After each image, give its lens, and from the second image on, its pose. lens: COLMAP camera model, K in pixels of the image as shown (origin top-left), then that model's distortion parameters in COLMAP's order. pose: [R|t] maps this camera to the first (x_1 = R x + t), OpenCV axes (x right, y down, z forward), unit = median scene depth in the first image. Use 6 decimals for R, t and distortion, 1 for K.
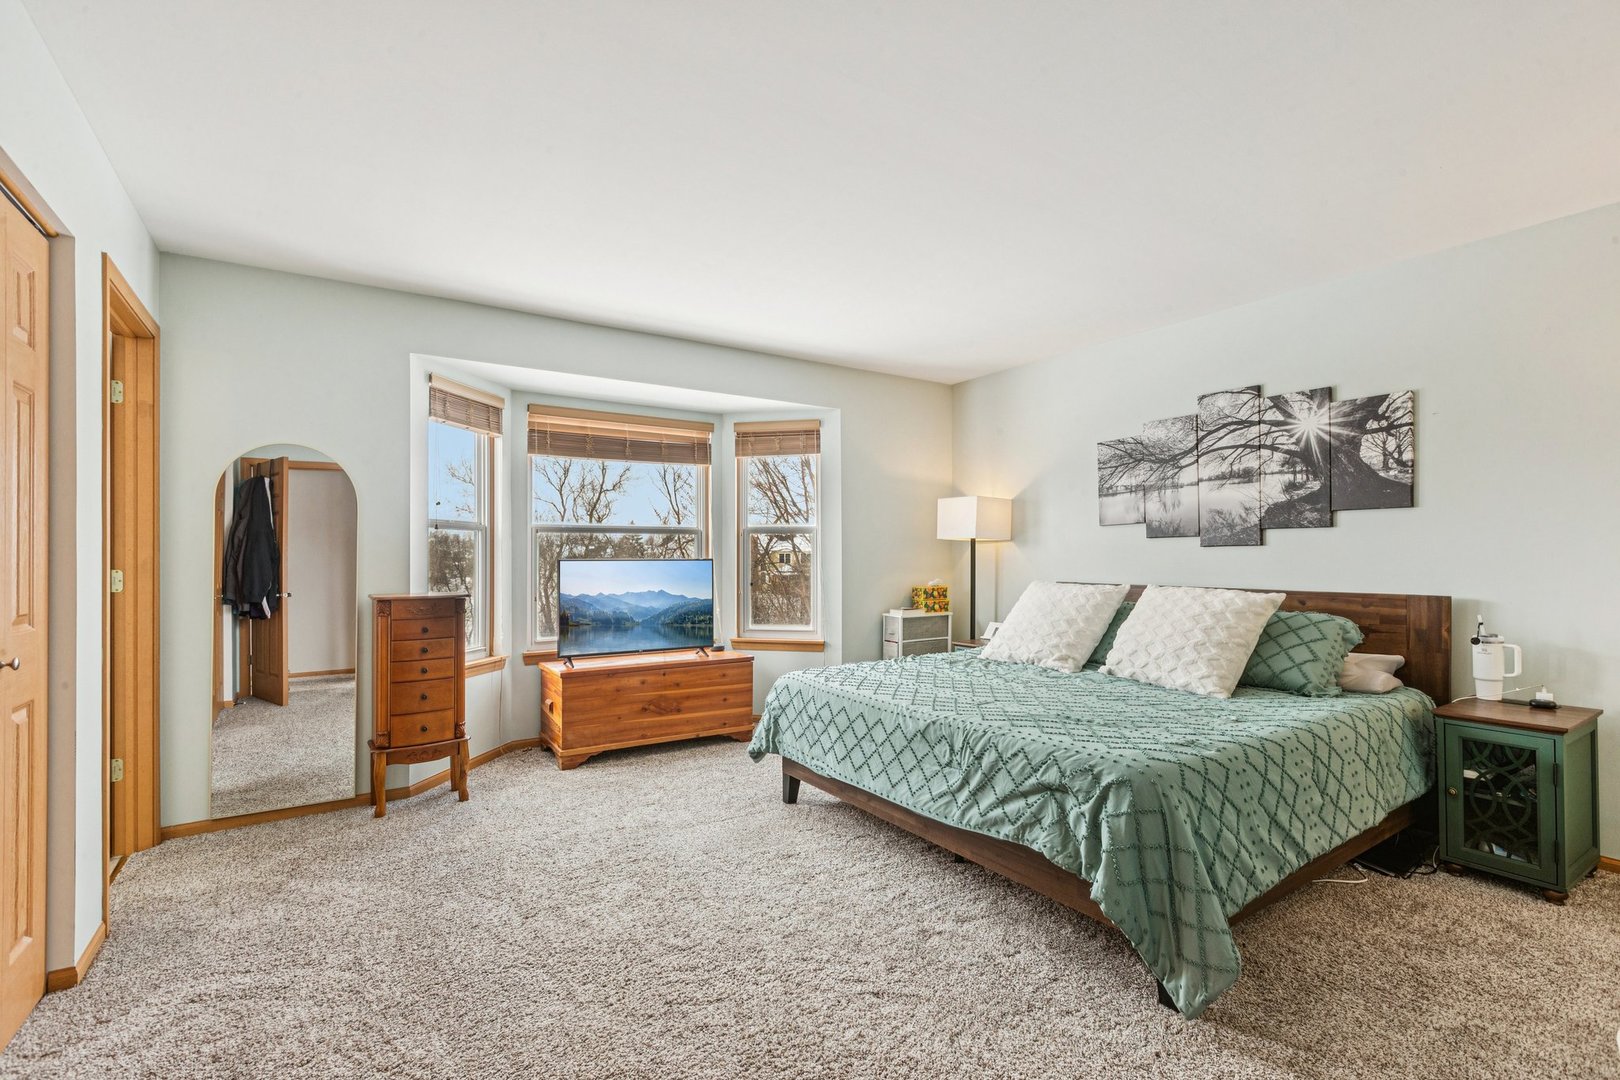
lens RADIAL K [[734.8, 0, 807.3], [0, 734.8, 544.5], [0, 0, 1]] dist [0.000782, 0.000101]
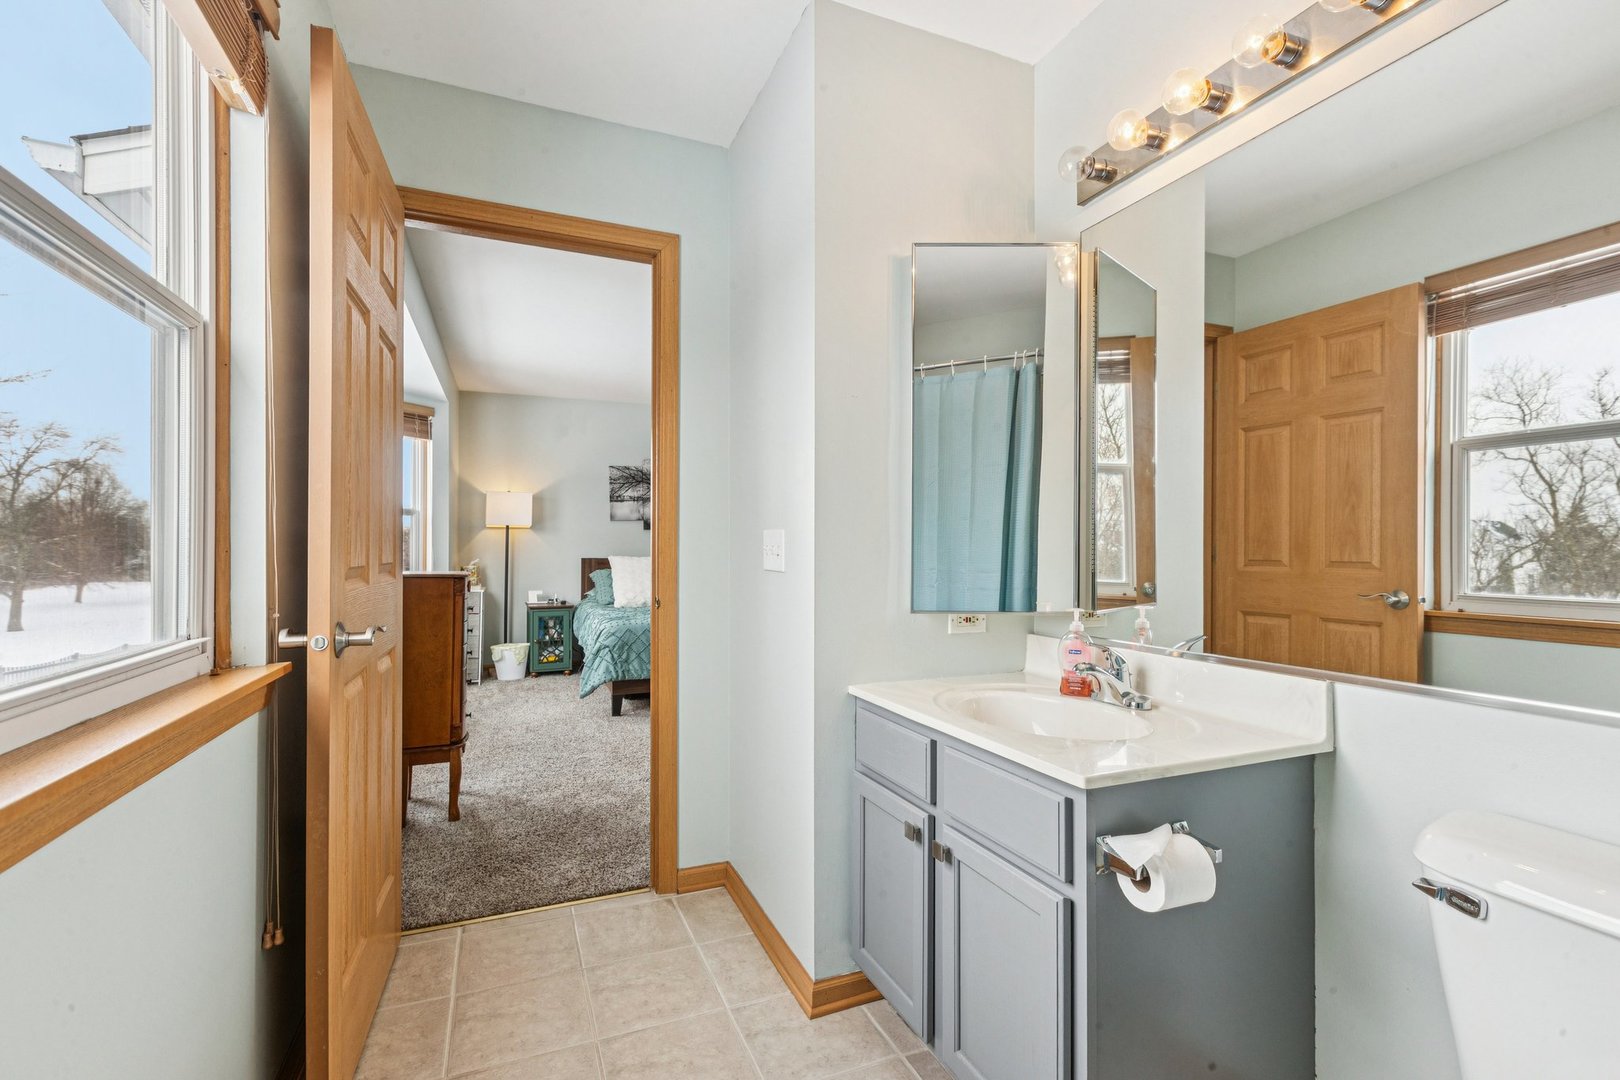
lens RADIAL K [[734.8, 0, 810.9], [0, 734.8, 549.3], [0, 0, 1]] dist [0.000782, 0.000101]
pose [[0.181057, 0.008948, 0.983432, -1.035797], [-0.010689, 0.999917, -0.007130, 0.041037], [-0.983415, -0.009221, 0.181137, 0.319809]]
